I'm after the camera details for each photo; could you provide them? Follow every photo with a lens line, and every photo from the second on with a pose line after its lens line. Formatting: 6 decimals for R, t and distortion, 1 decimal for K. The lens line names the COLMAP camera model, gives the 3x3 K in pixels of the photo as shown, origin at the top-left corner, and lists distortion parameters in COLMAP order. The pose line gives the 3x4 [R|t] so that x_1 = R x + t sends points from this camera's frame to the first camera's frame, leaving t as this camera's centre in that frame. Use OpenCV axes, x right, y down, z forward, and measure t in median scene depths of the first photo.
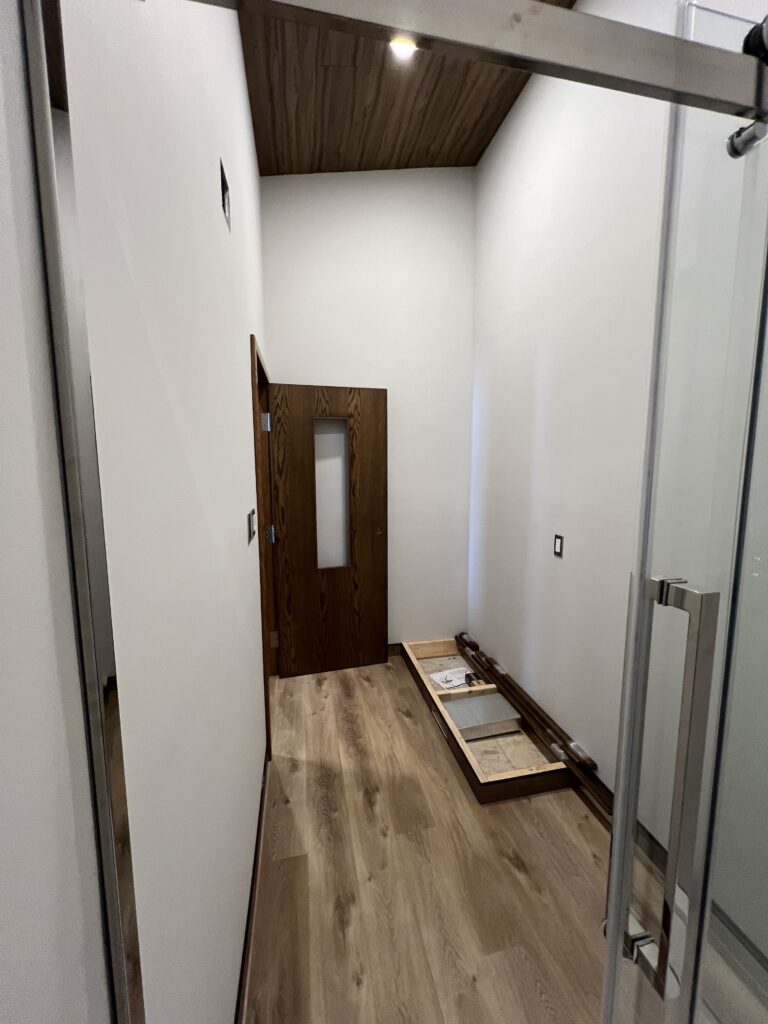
lens RADIAL K [[410.3, 0, 387.7], [0, 410.3, 511.1], [0, 0, 1]] dist [0.000435, -0.000133]
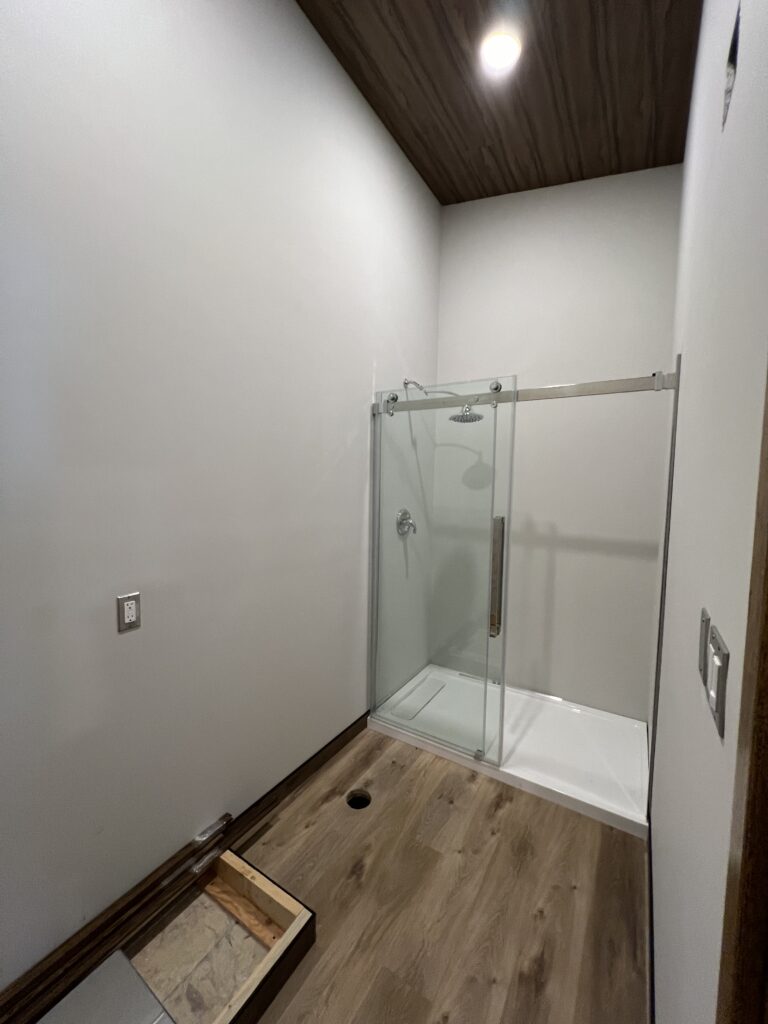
lens RADIAL K [[410.3, 0, 383.8], [0, 410.3, 511.4], [0, 0, 1]] dist [0.000435, -0.000133]
pose [[-0.720582, -0.059321, 0.690827, -0.384364], [0.068124, 0.985456, 0.155679, -0.184047], [-0.690015, 0.159241, -0.706061, 1.519519]]
